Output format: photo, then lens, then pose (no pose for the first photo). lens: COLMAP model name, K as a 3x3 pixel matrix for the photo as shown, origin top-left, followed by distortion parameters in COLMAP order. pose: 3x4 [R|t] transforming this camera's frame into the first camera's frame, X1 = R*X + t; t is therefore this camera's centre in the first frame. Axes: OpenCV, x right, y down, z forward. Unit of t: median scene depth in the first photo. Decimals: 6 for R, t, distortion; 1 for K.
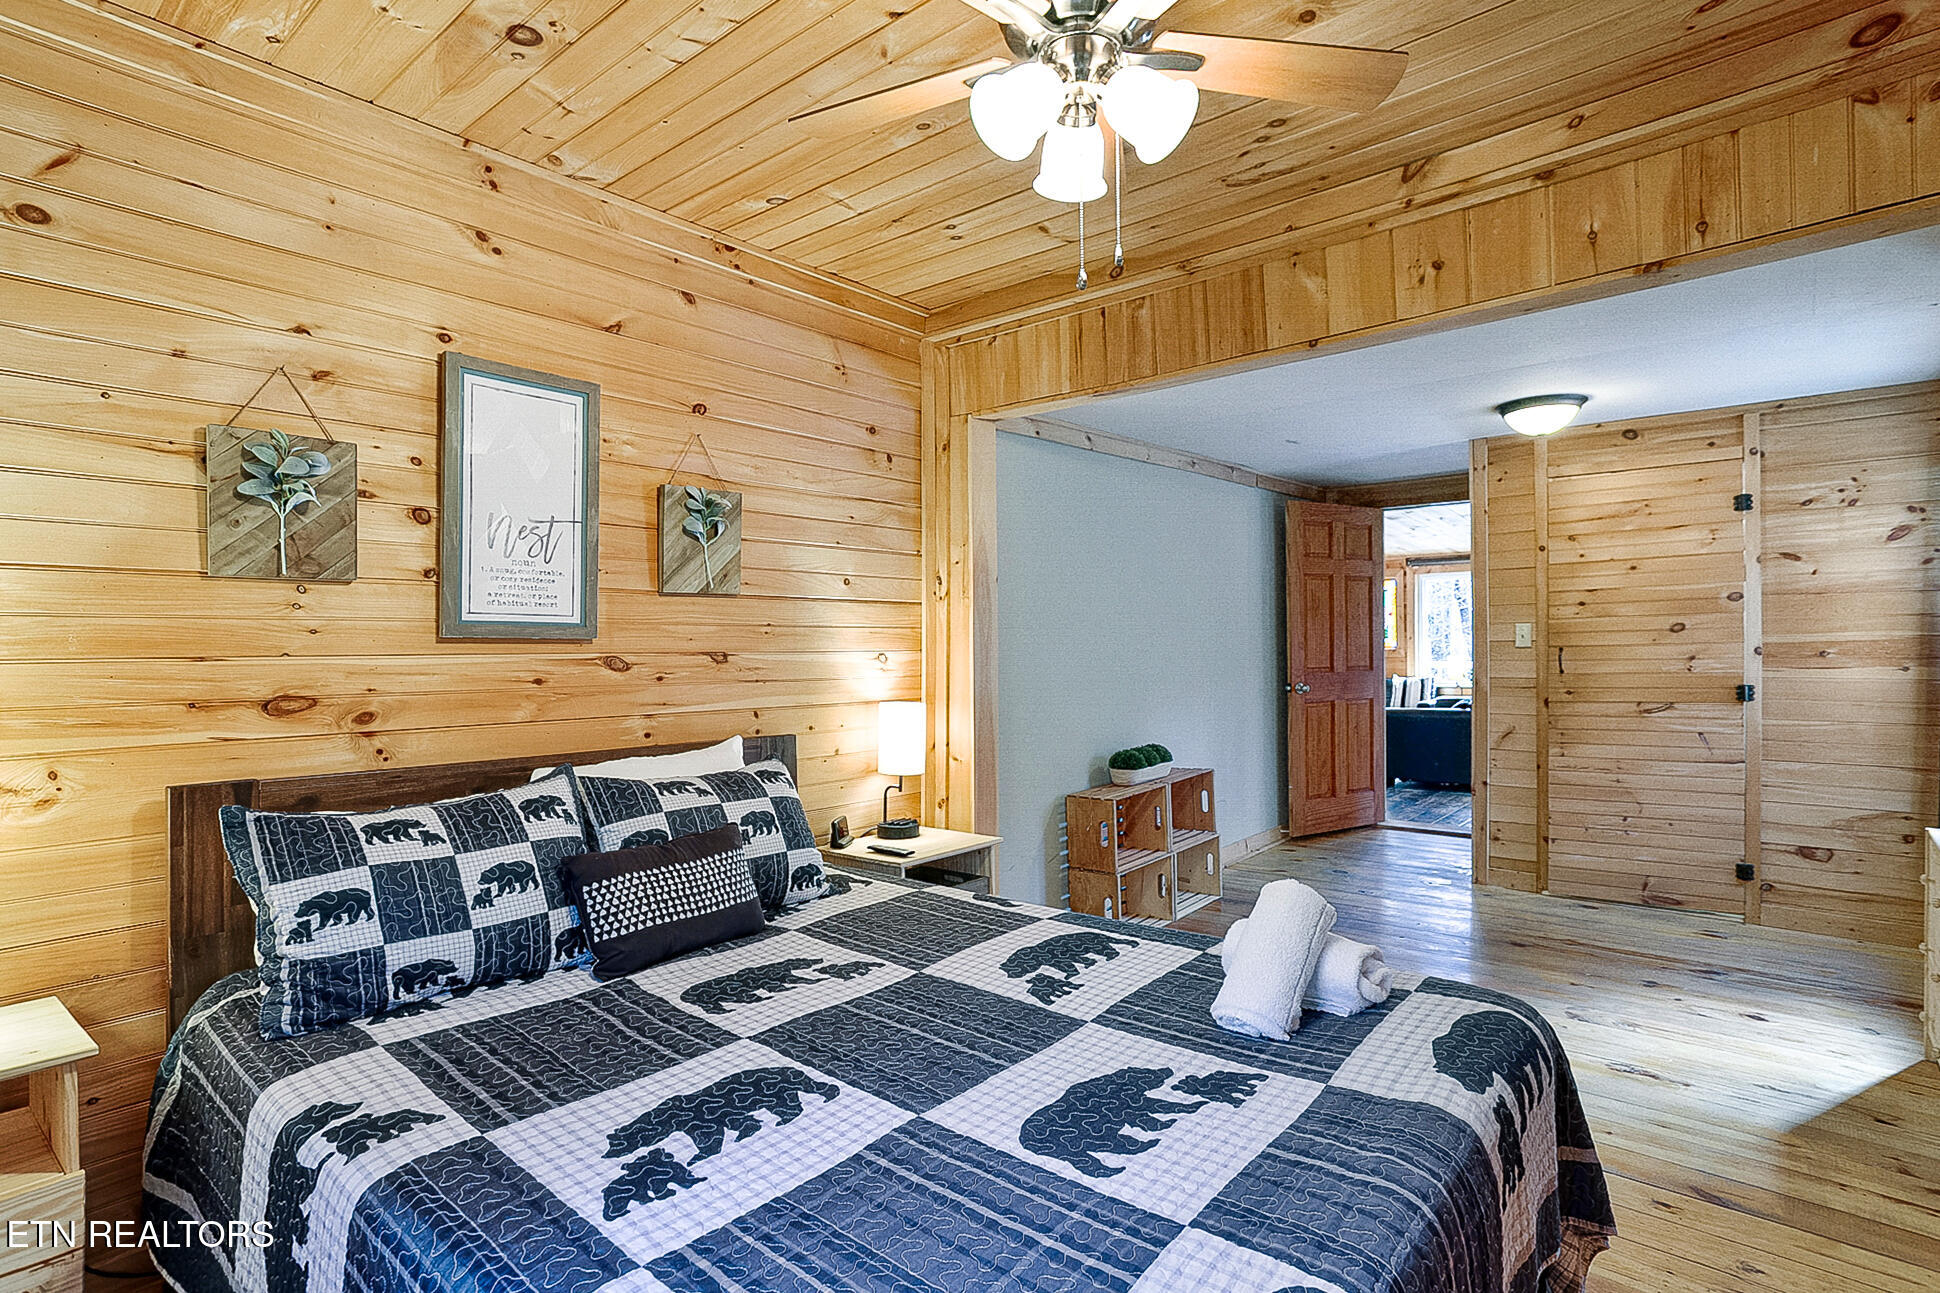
lens RADIAL K [[973.3, 0, 981.6], [0, 973.3, 650.1], [0, 0, 1]] dist [-0.029868, 0.018355]
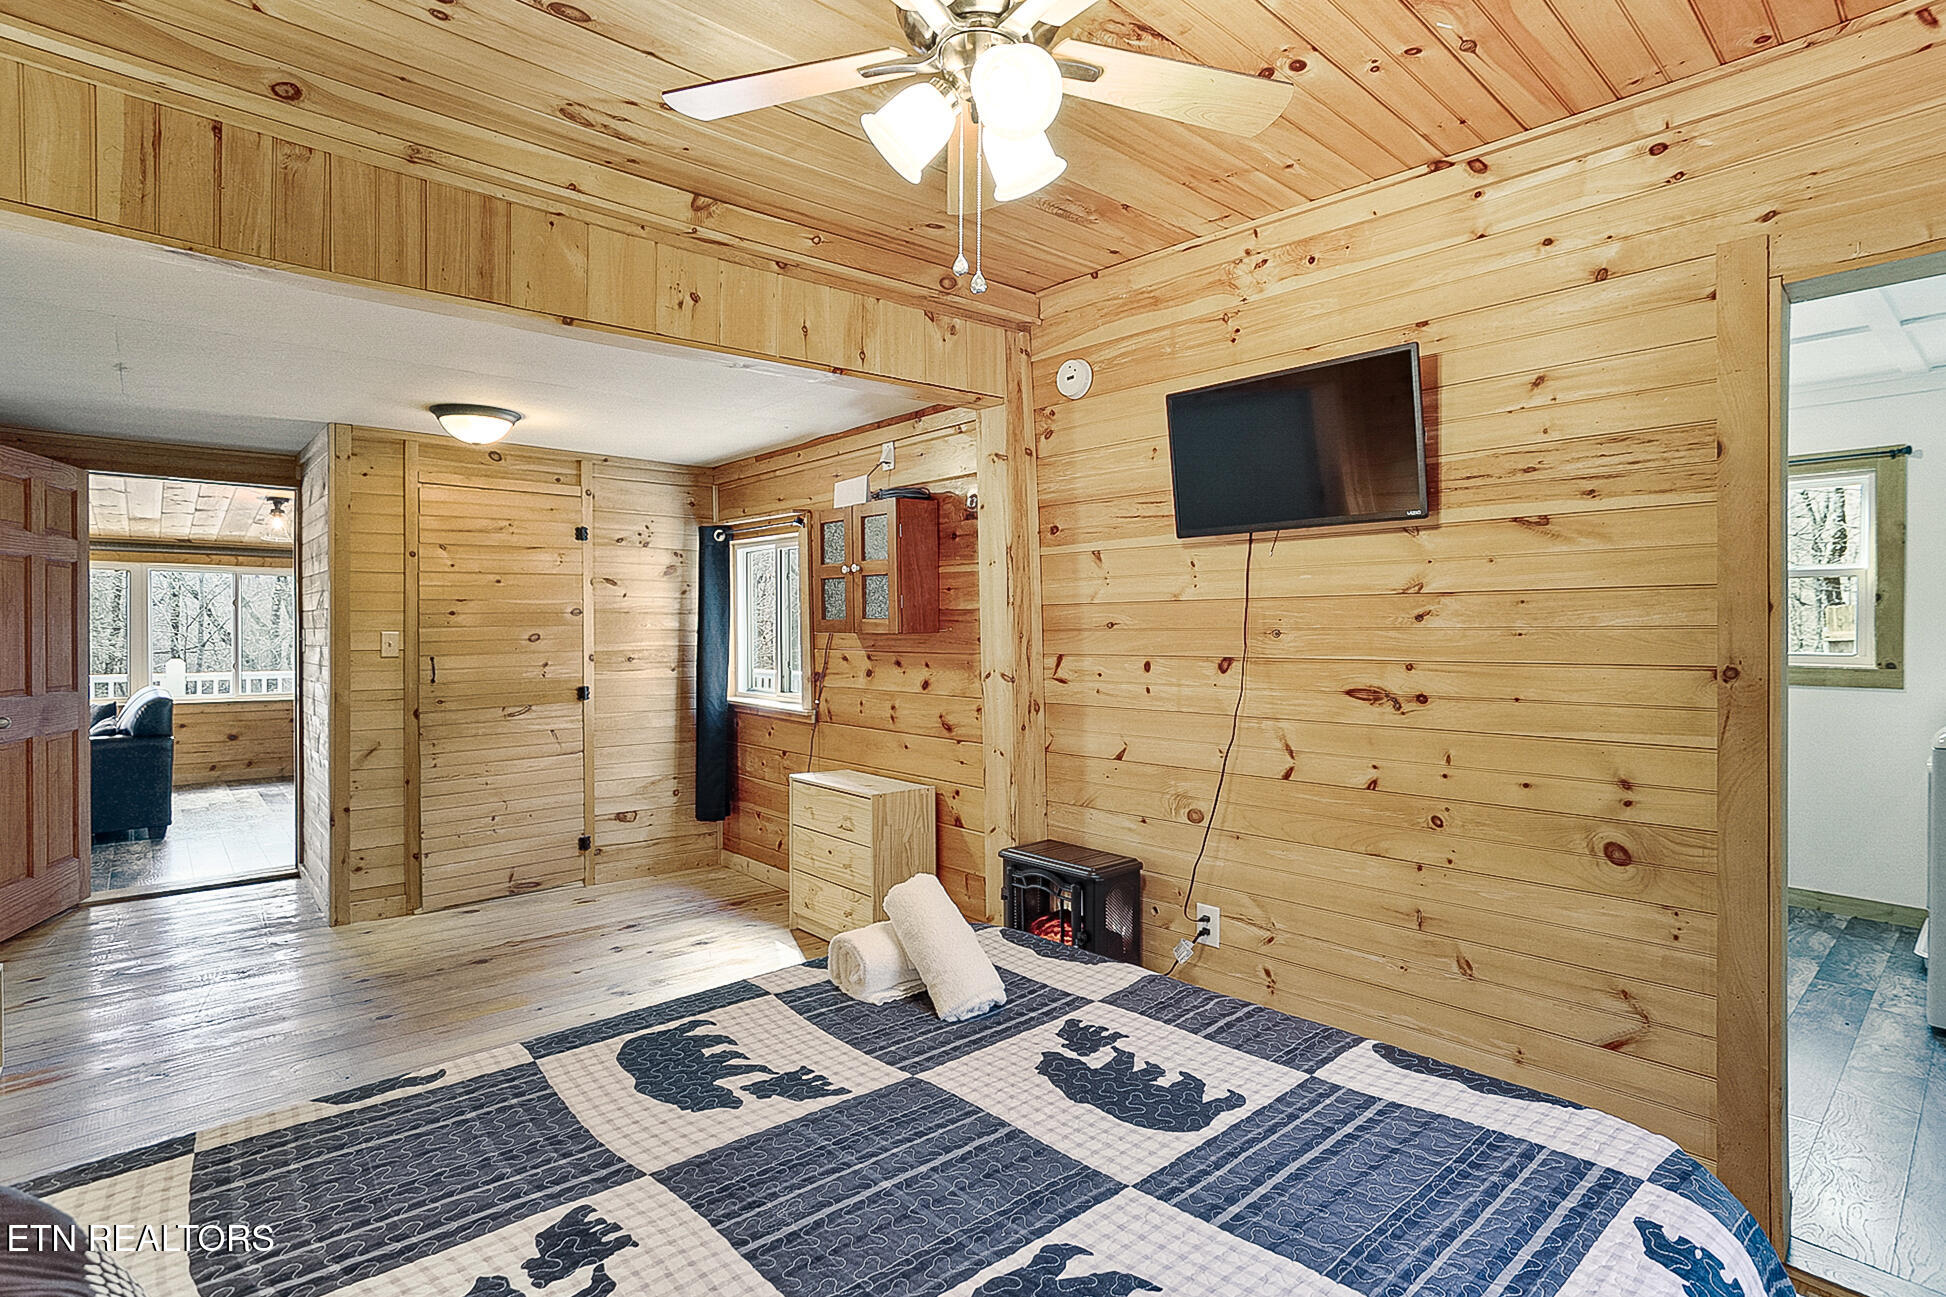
lens RADIAL K [[976.3, 0, 982.9], [0, 976.3, 627.4], [0, 0, 1]] dist [-0.029868, 0.018355]
pose [[0.128818, 0.018702, 0.991492, -0.678411], [0.010818, 0.999736, -0.020263, -0.014118], [-0.991609, 0.013336, 0.128581, 0.699023]]
